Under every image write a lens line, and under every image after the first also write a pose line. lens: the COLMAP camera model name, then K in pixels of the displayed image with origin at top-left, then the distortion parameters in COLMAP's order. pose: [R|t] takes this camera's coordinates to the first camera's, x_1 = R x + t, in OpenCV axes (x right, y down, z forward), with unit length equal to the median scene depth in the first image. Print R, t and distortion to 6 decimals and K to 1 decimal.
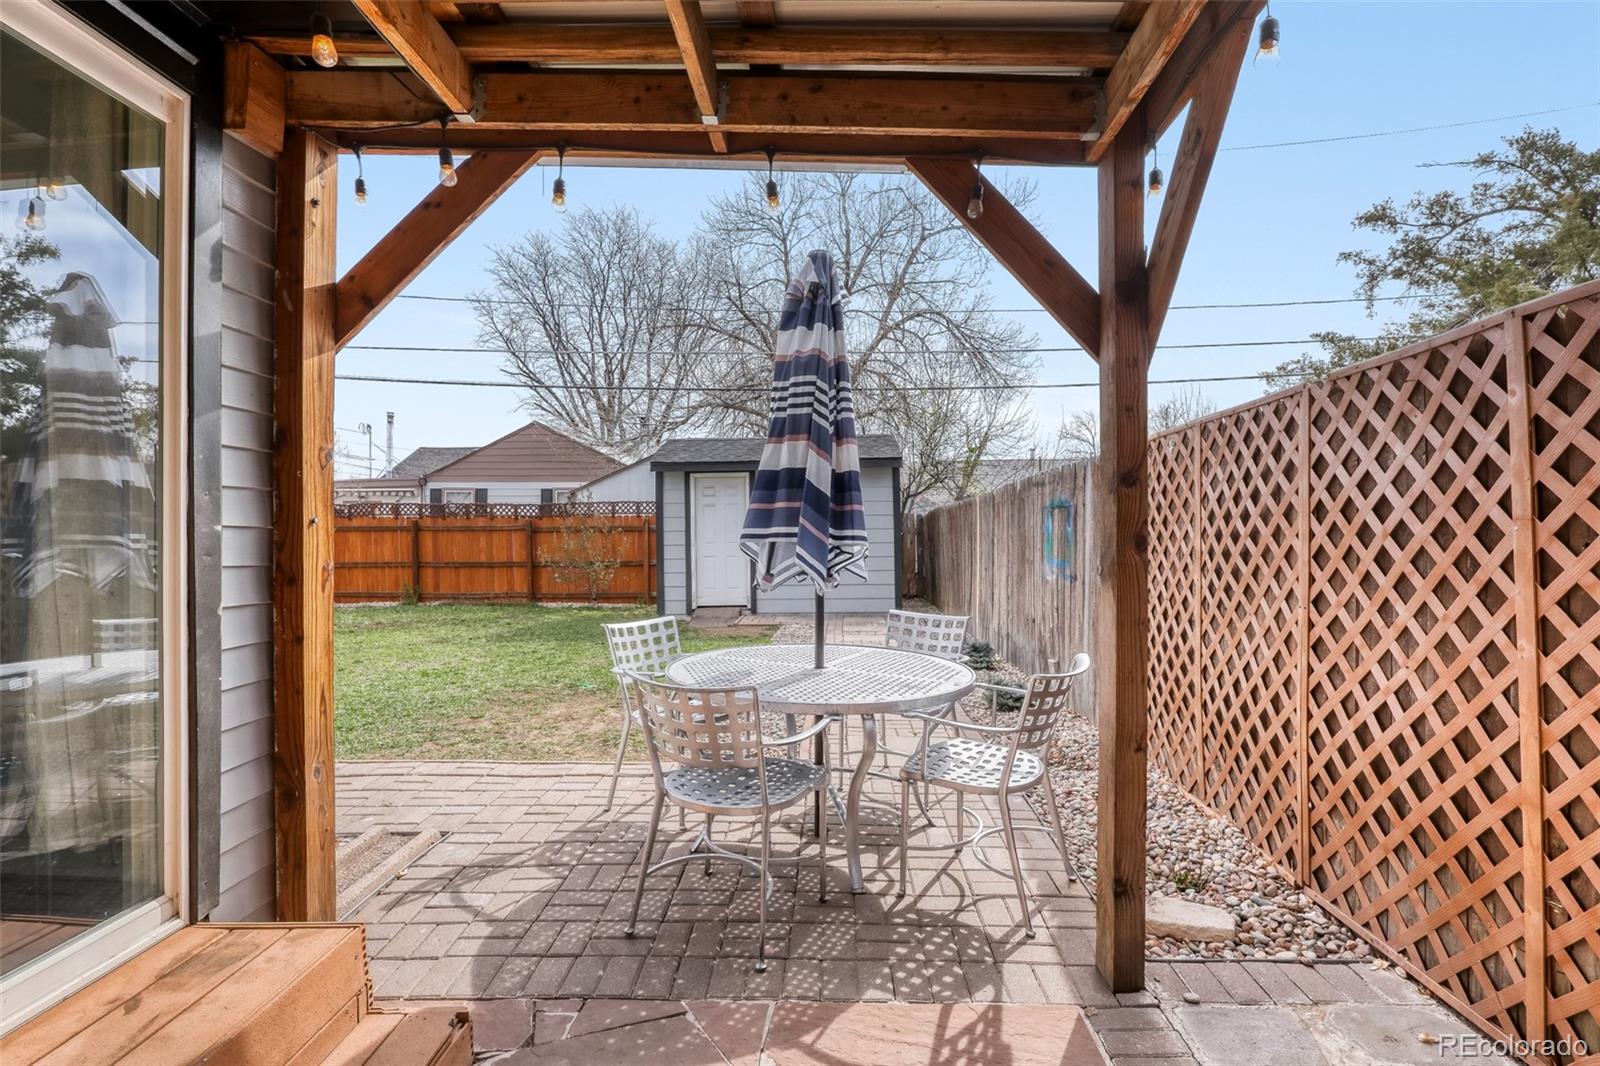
lens RADIAL K [[772.5, 0, 802.5], [0, 772.5, 533.9], [0, 0, 1]] dist [0.006584, -0.002207]
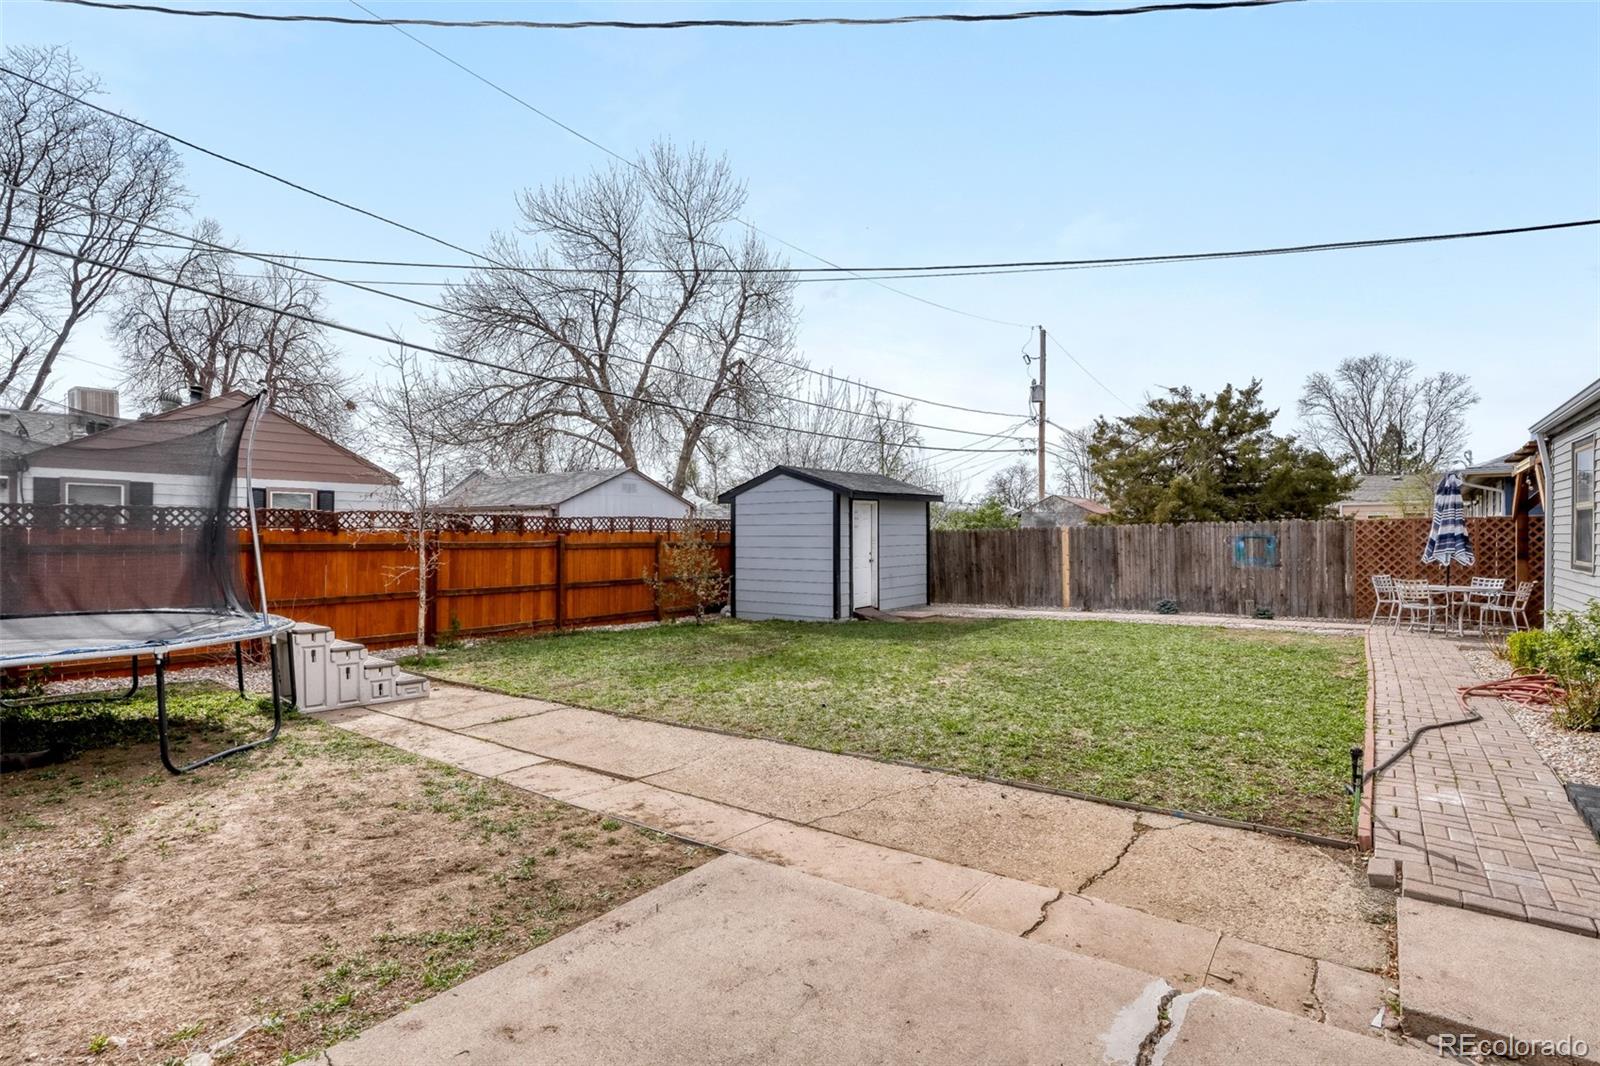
lens RADIAL K [[772.5, 0, 802.5], [0, 772.5, 533.9], [0, 0, 1]] dist [0.006584, -0.002207]
pose [[0.580970, 0.007092, 0.813894, -0.895714], [0.006398, 0.999891, -0.013280, -0.006485], [-0.813900, 0.012923, 0.580861, 0.274083]]
